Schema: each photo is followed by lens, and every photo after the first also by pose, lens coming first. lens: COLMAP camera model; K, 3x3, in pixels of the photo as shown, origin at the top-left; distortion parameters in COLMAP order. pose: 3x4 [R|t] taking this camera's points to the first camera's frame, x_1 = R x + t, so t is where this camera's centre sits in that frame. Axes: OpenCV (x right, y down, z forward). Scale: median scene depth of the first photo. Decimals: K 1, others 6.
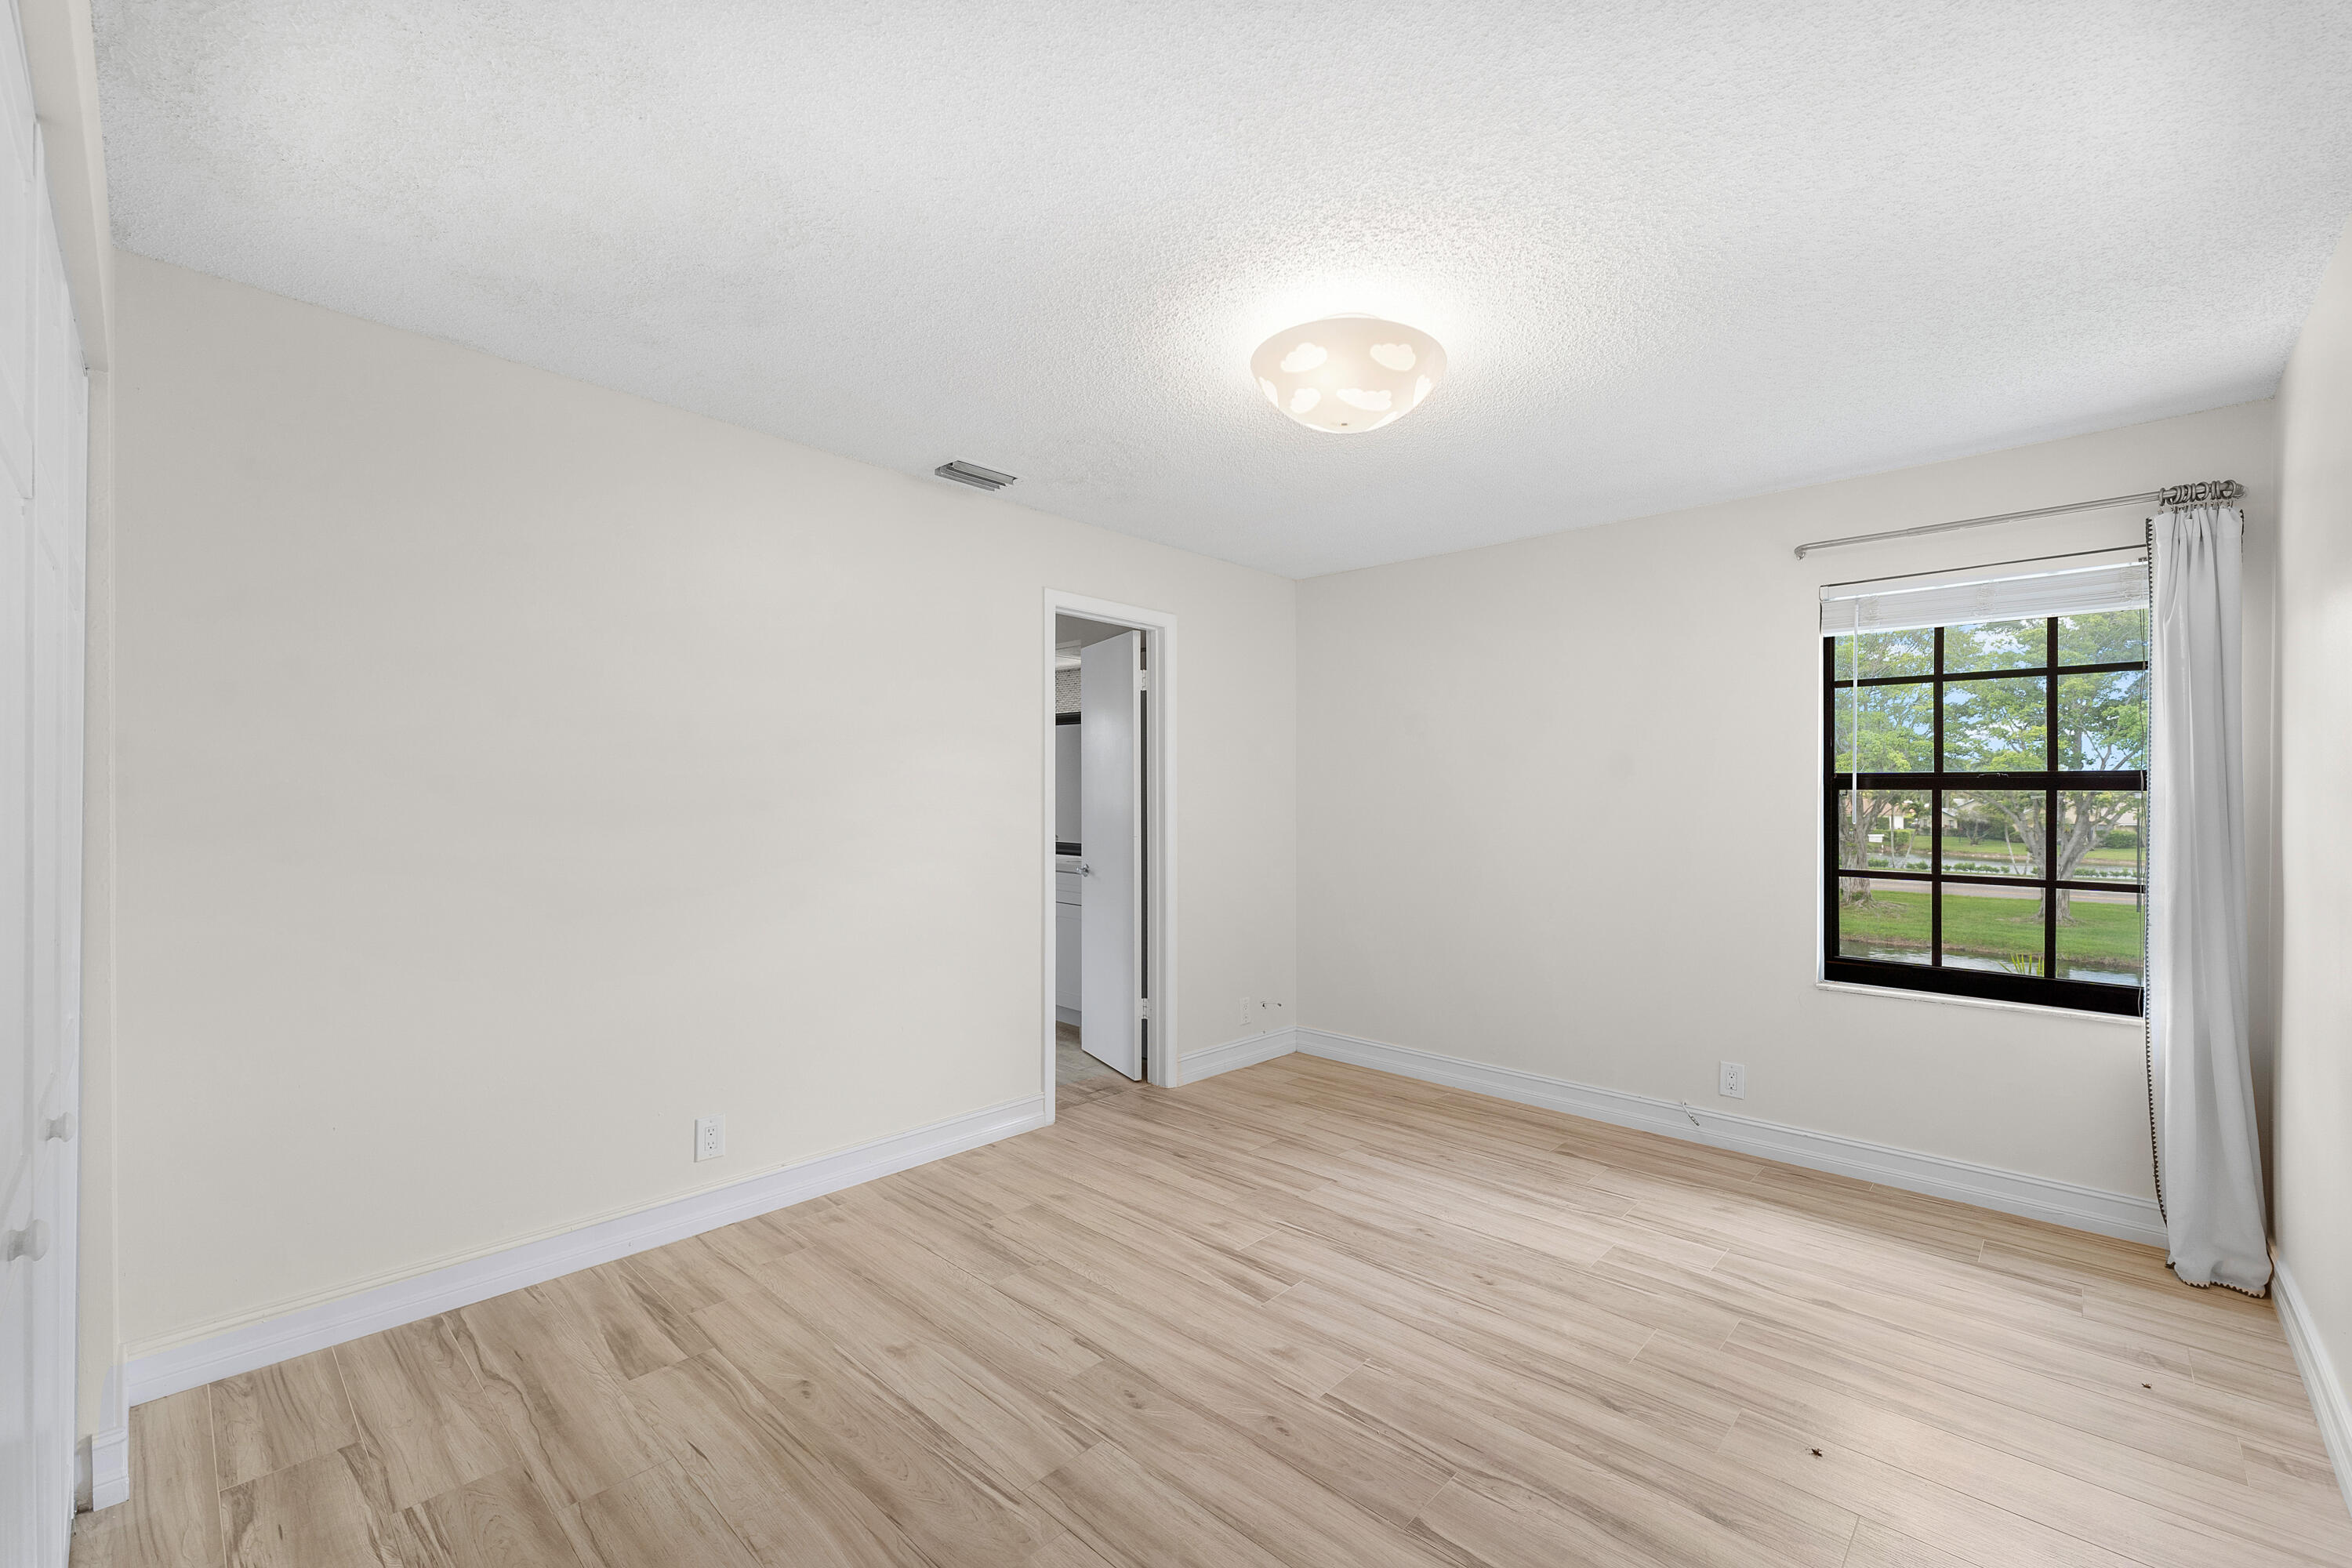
lens RADIAL K [[986.0, 0, 1174.1], [0, 986.0, 791.6], [0, 0, 1]] dist [-0.000204, -0.000419]
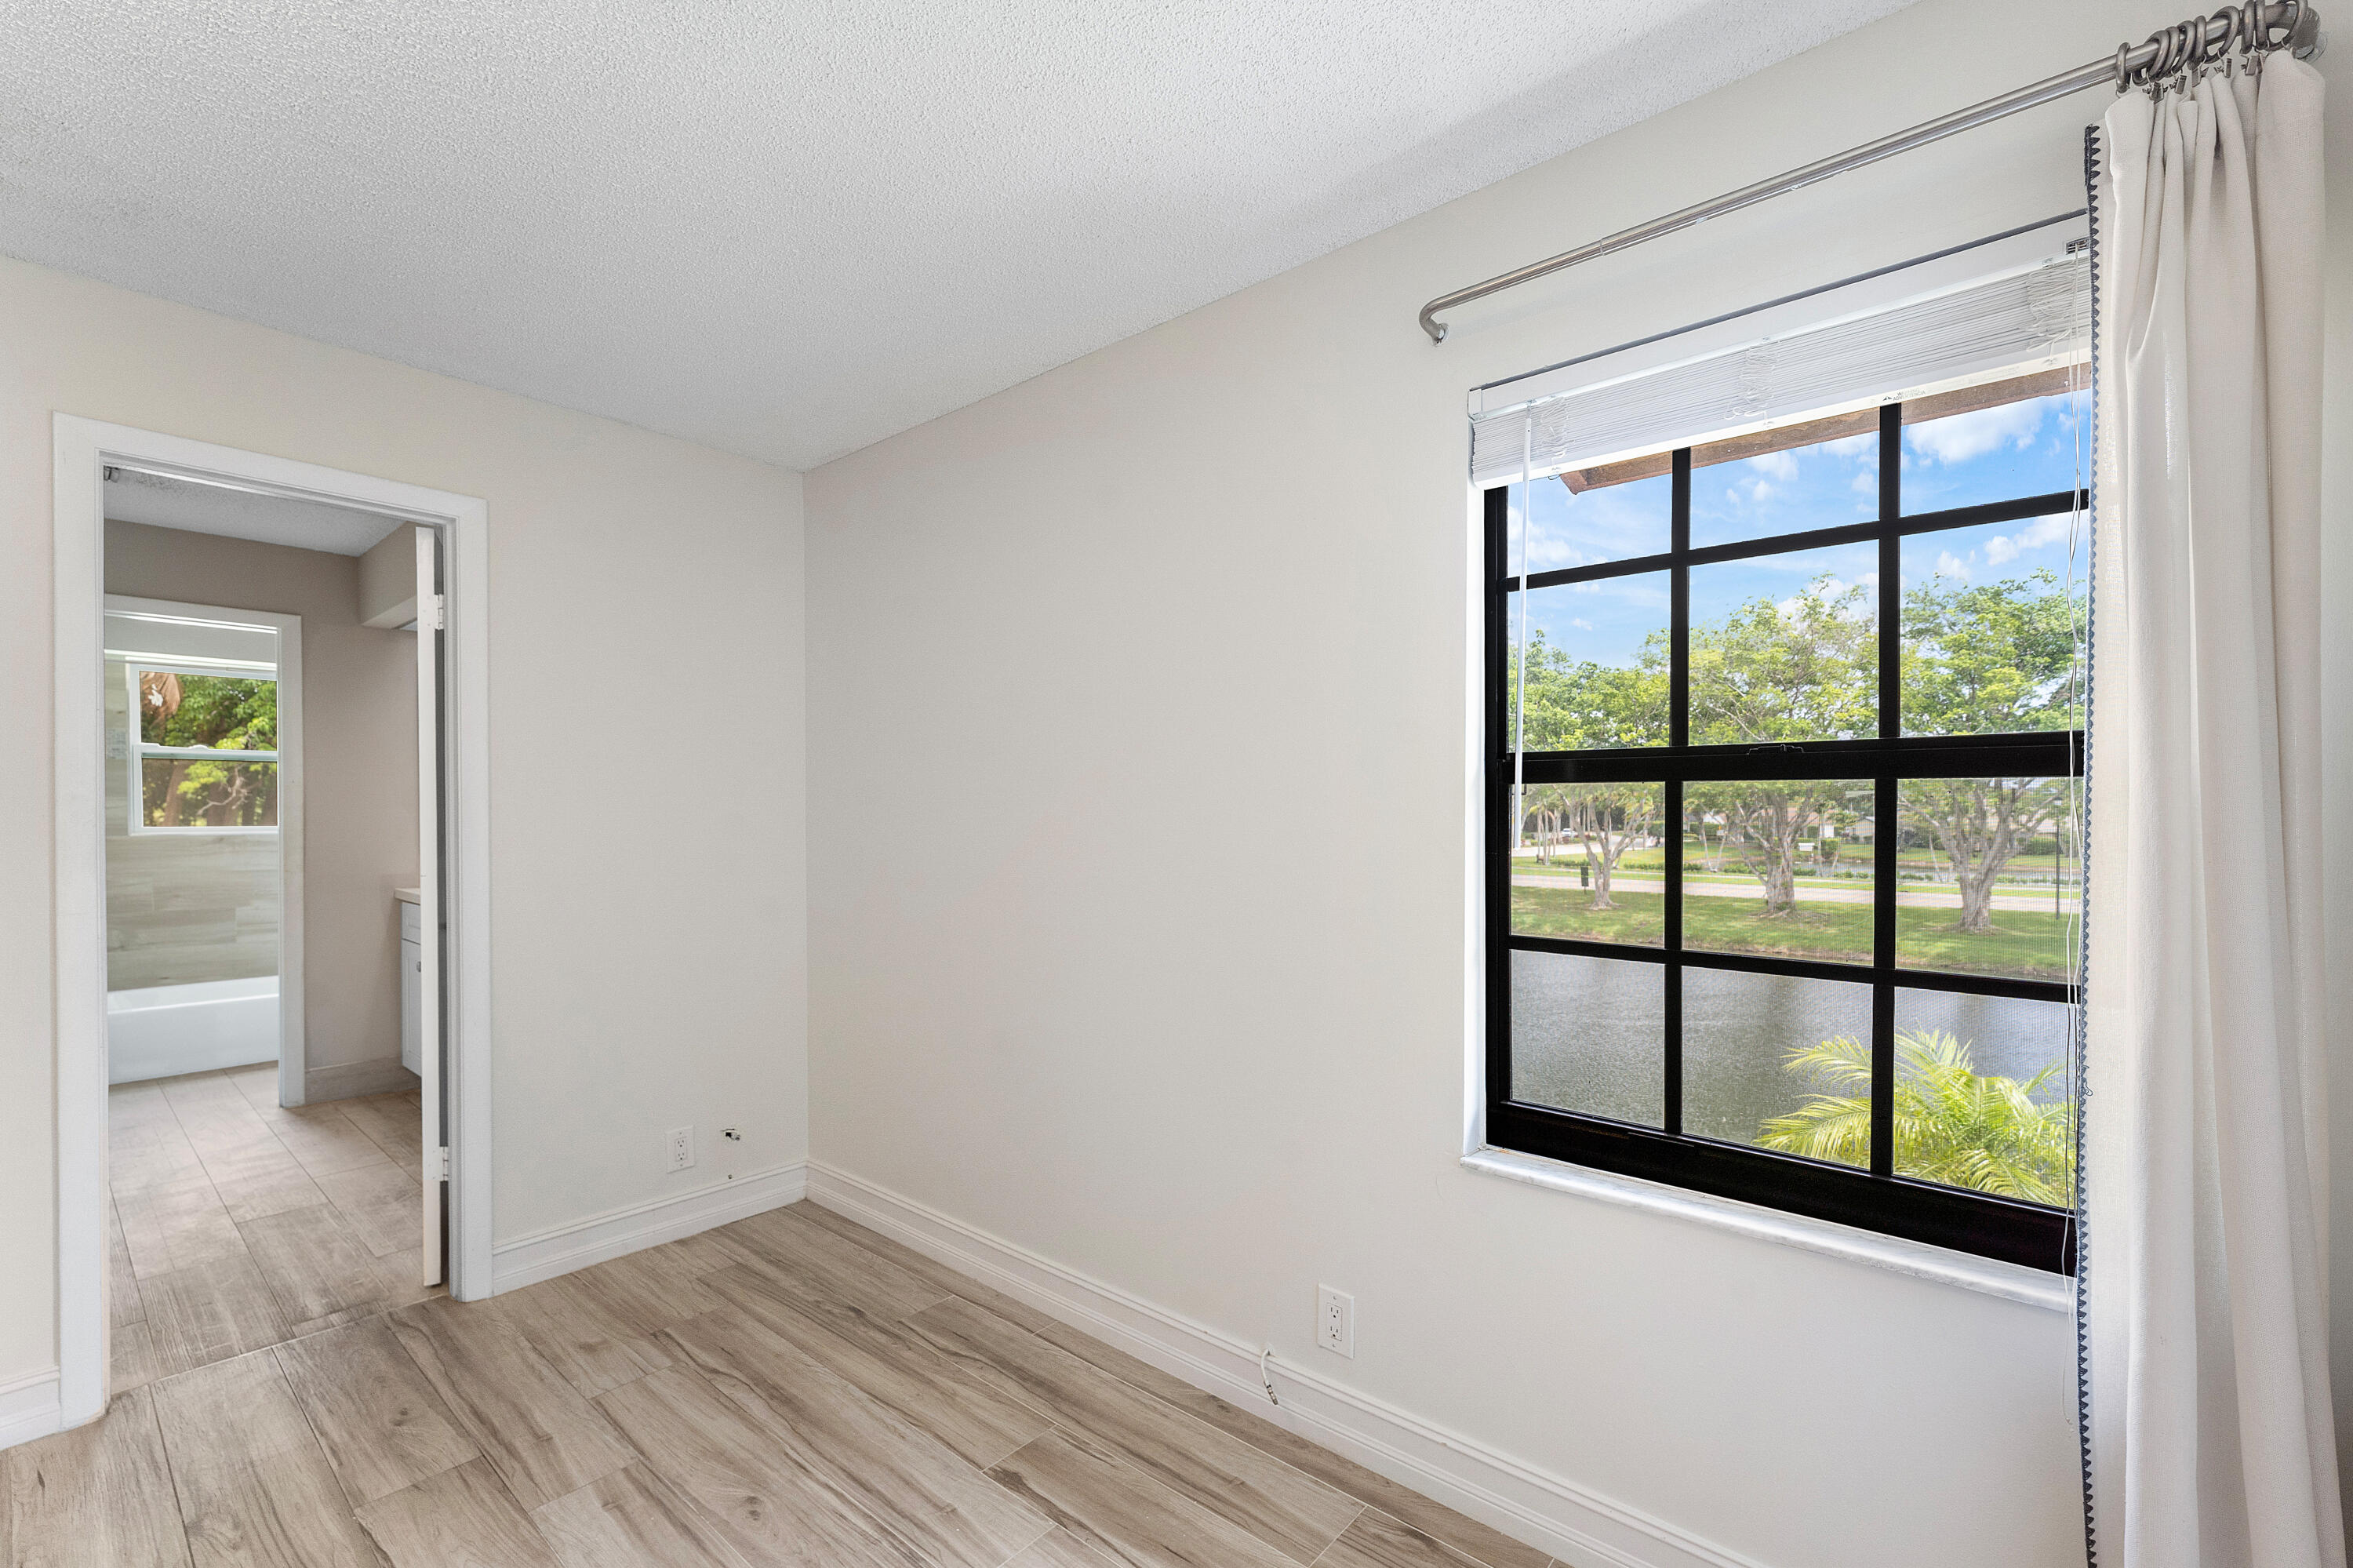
lens RADIAL K [[965.5, 0, 1177.2], [0, 965.5, 814.1], [0, 0, 1]] dist [0.001032, 0.000231]
pose [[0.999341, -0.006916, 0.035627, 0.463416], [0.006601, 0.999938, 0.008973, 0.008164], [-0.035687, -0.008732, 0.999325, 0.476408]]
